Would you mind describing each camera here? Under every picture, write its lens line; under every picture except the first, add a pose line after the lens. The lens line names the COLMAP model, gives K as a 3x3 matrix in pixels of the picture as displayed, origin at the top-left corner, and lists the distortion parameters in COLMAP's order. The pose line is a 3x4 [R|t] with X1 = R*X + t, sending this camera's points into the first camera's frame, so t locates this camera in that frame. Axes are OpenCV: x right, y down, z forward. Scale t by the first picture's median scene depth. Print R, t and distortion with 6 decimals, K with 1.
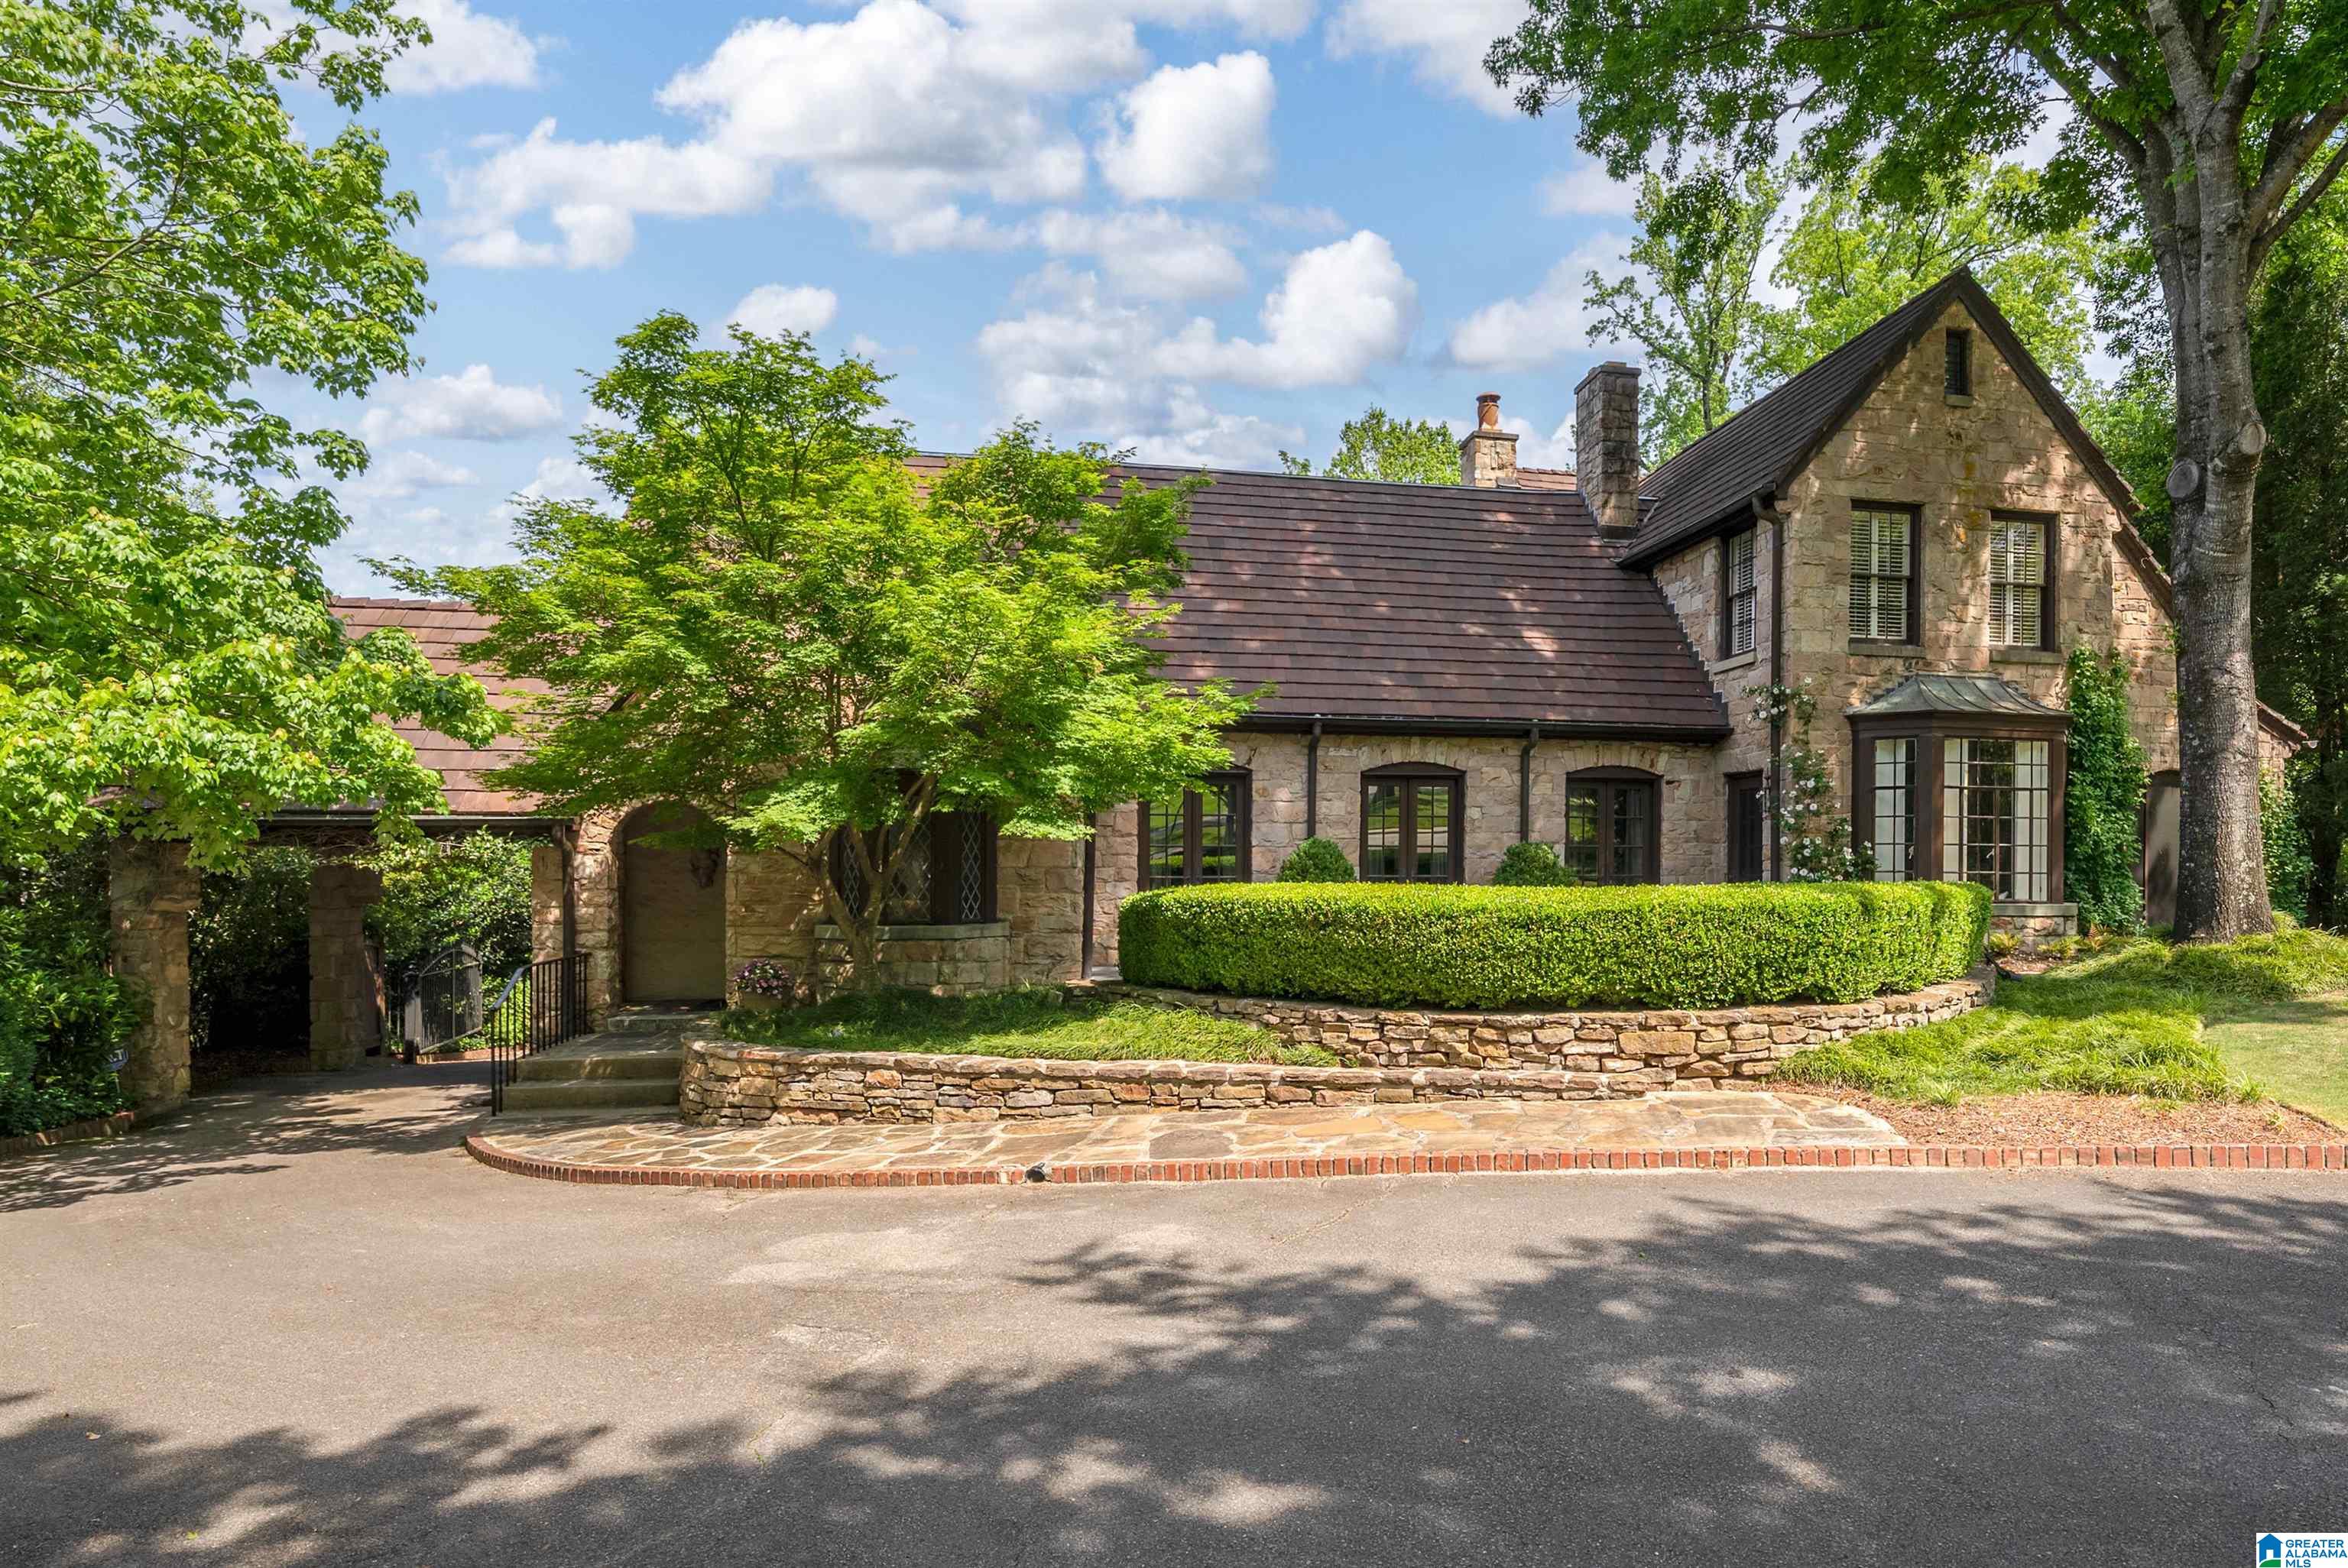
lens RADIAL K [[1118.0, 0, 1142.1], [0, 1118.0, 785.9], [0, 0, 1]] dist [0.002652, -0.000605]
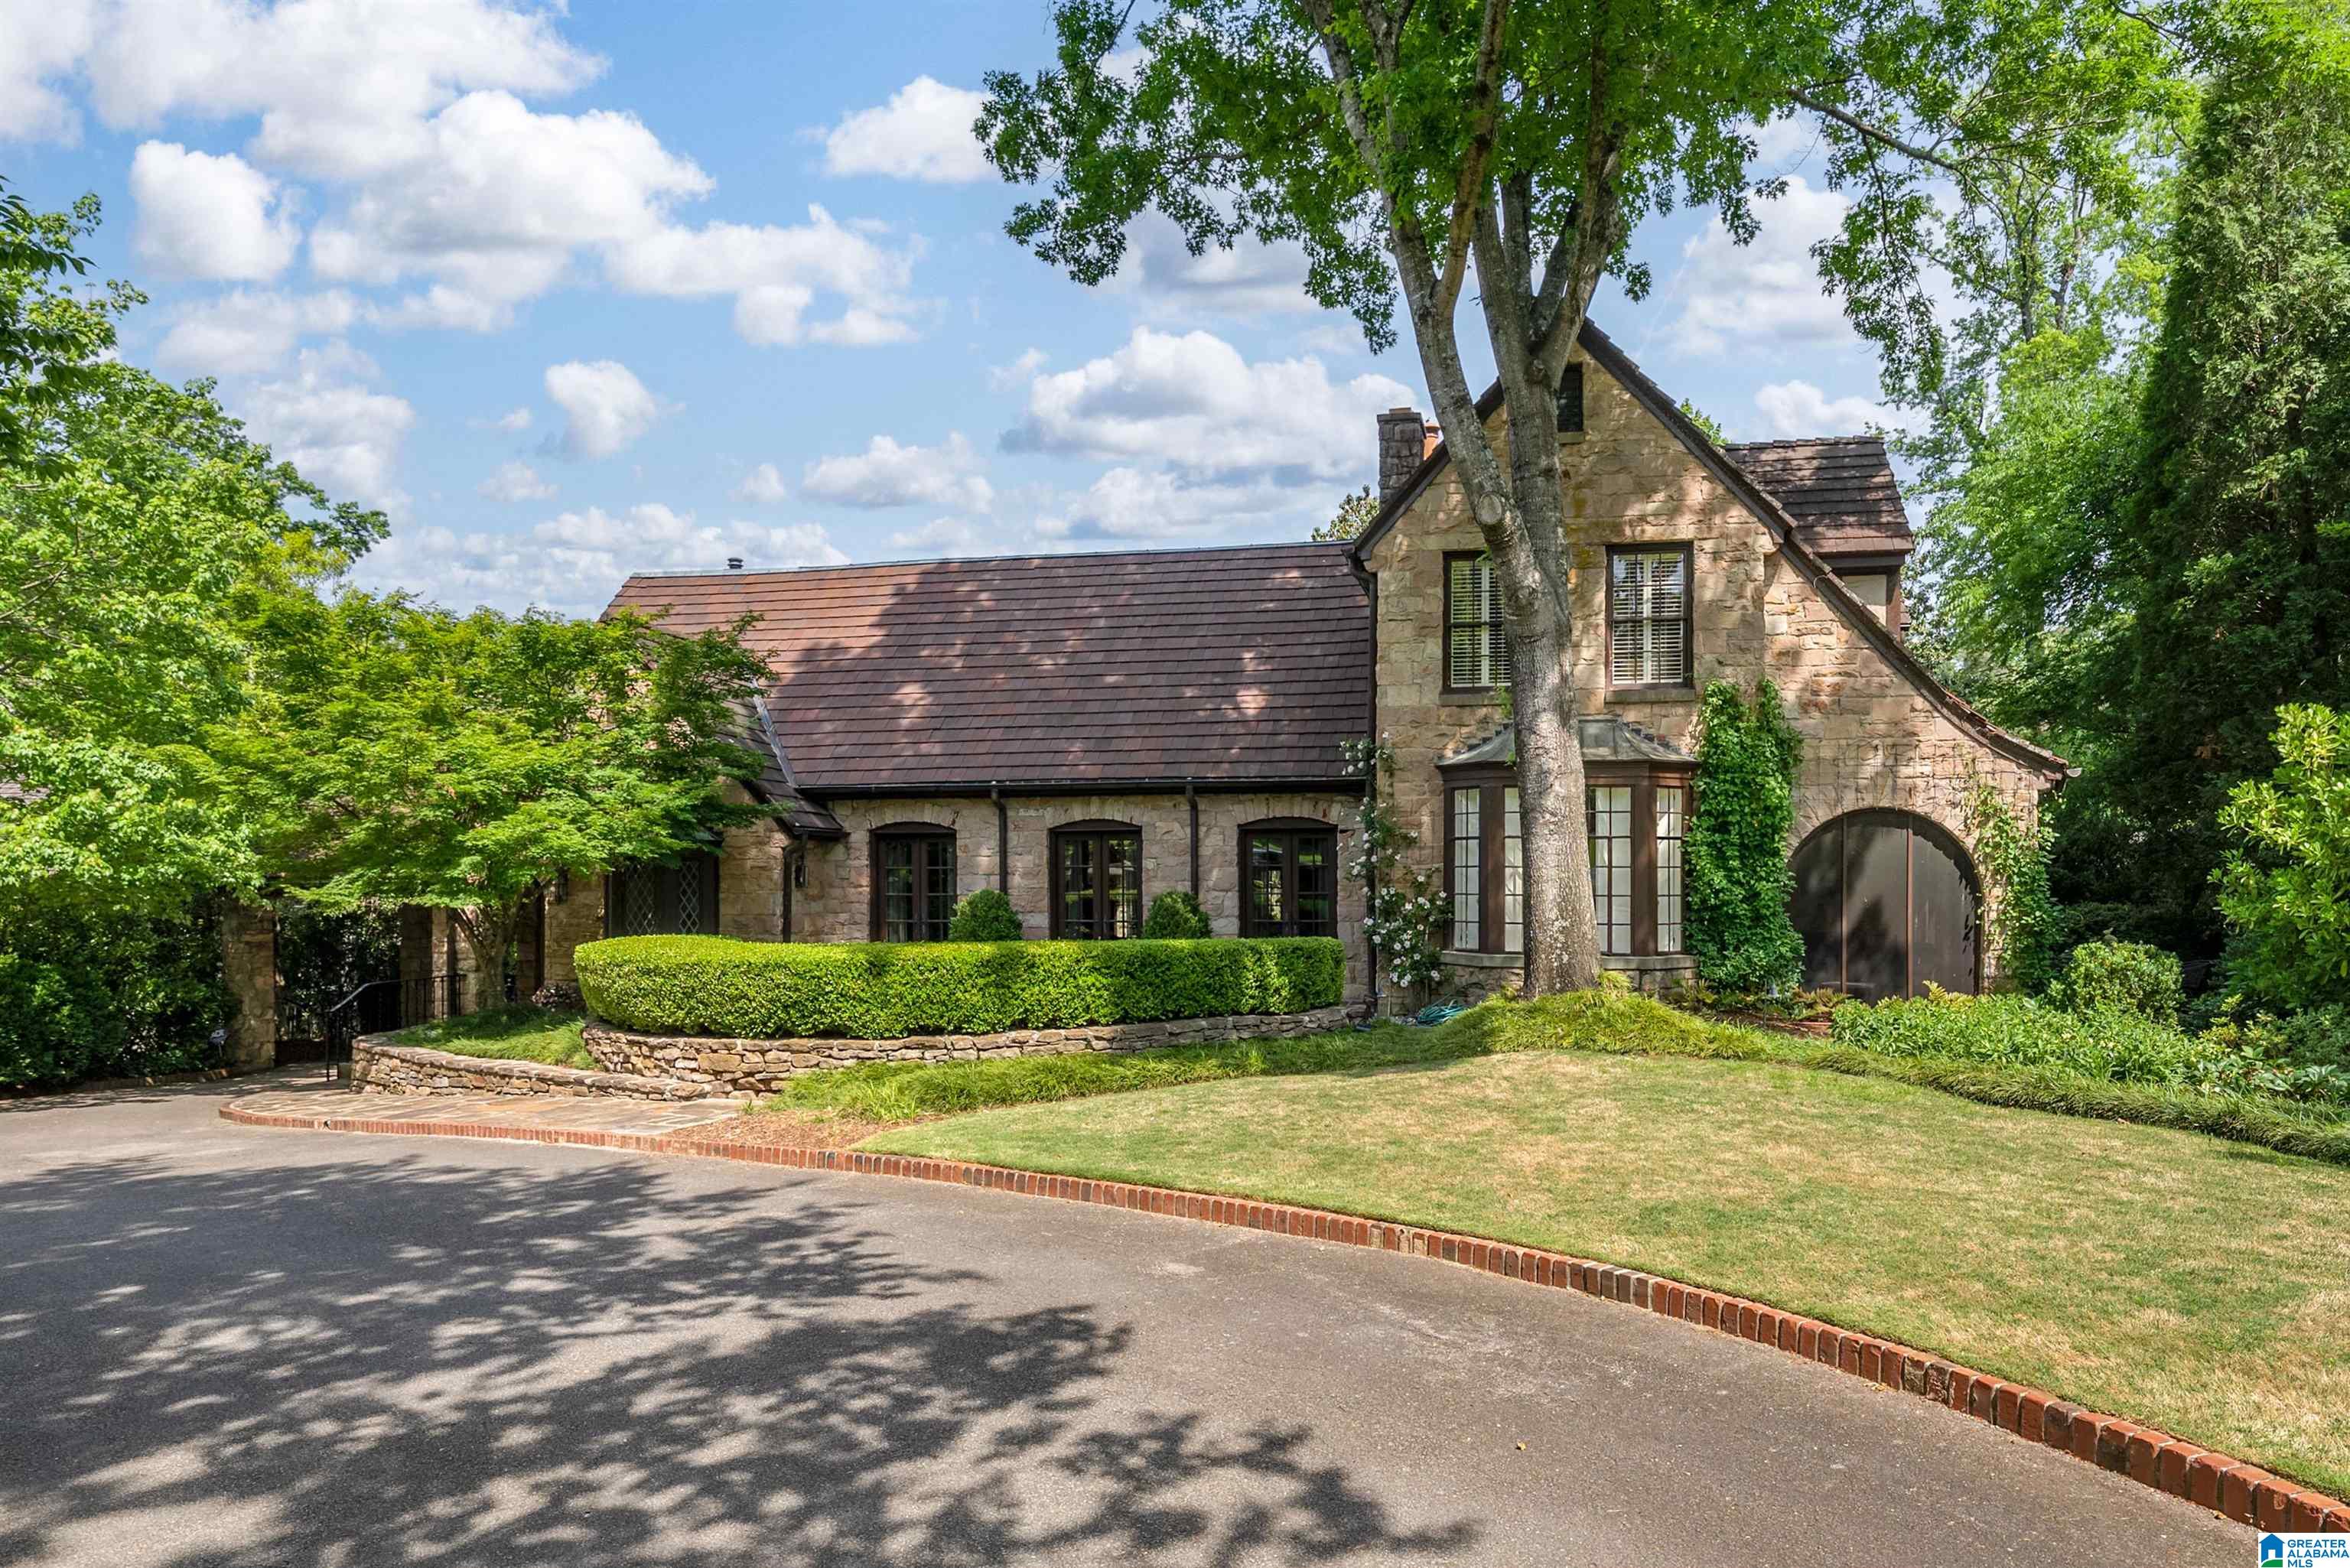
lens RADIAL K [[1155.5, 0, 1174.6], [0, 1155.5, 796.3], [0, 0, 1]] dist [0.003228, -0.000163]
pose [[0.939850, -0.030221, -0.340249, 1.276021], [0.028347, 0.999543, -0.010478, -0.053366], [0.340410, 0.000203, 0.940277, -0.109816]]
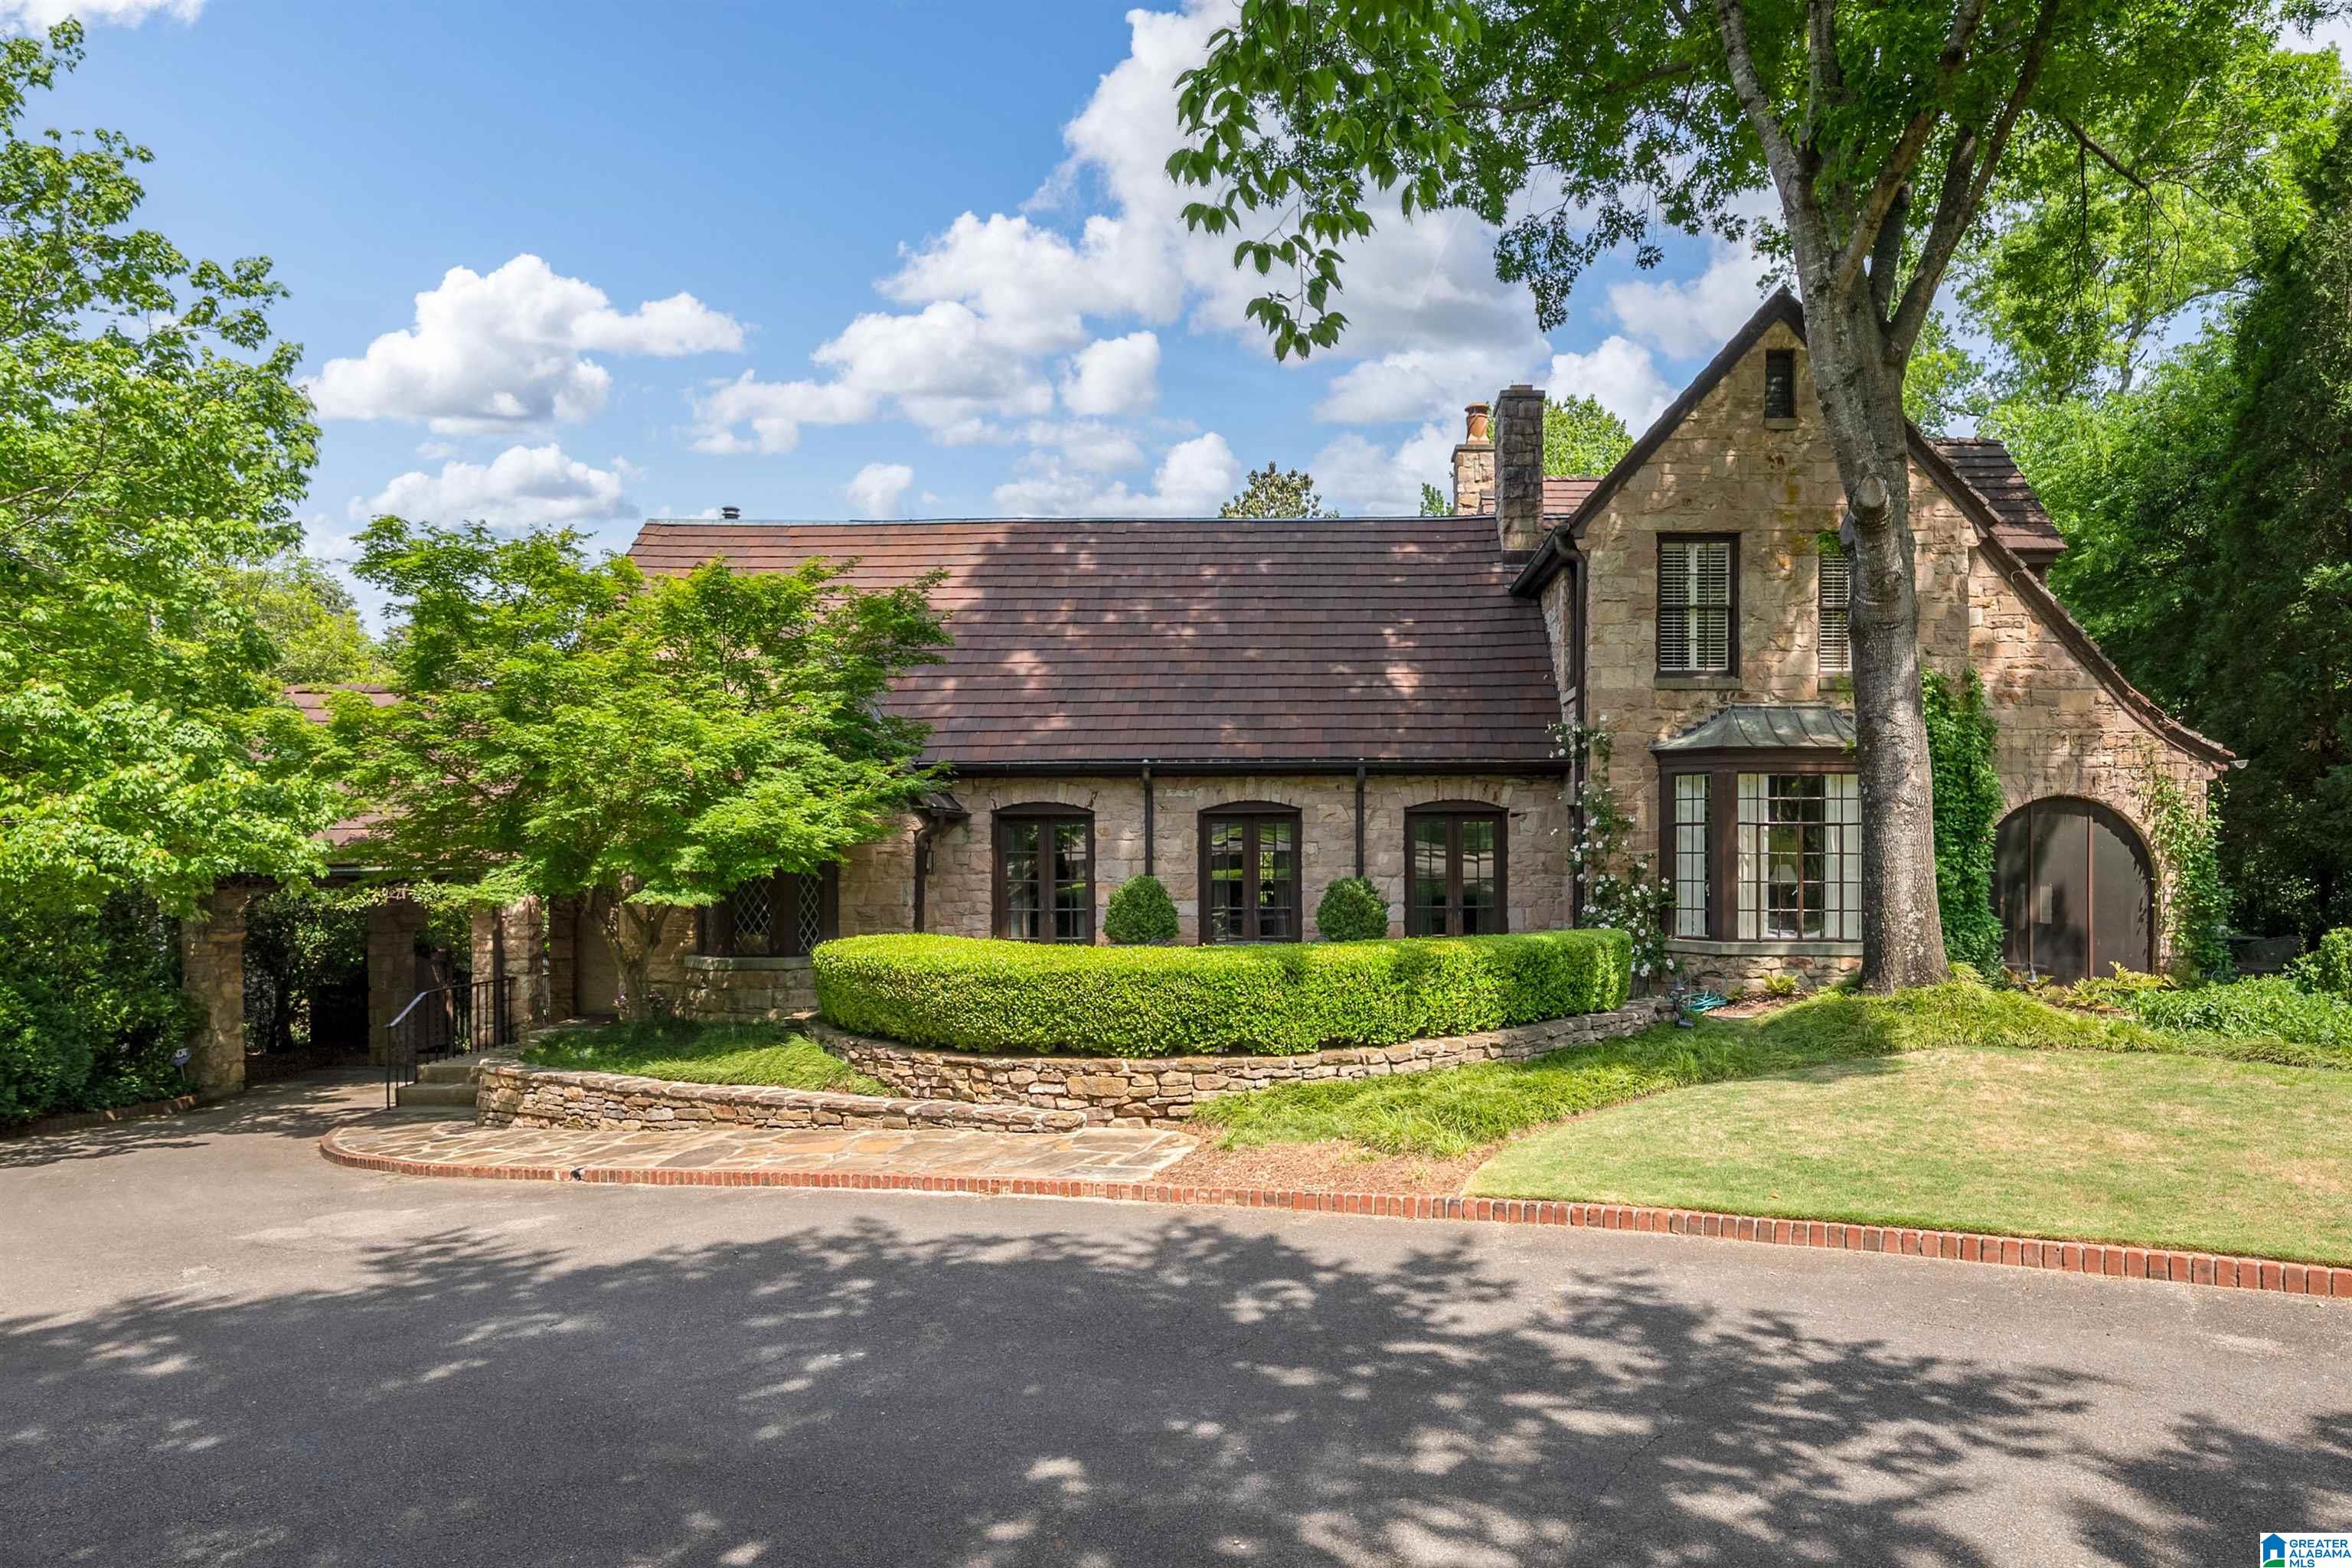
lens RADIAL K [[1154.0, 0, 1170.9], [0, 1154.0, 773.9], [0, 0, 1]] dist [0.003229, -0.000619]
pose [[0.981646, -0.020677, -0.189588, 0.675360], [0.020678, 0.999784, -0.001976, -0.082652], [0.189588, -0.001981, 0.981862, -0.154361]]
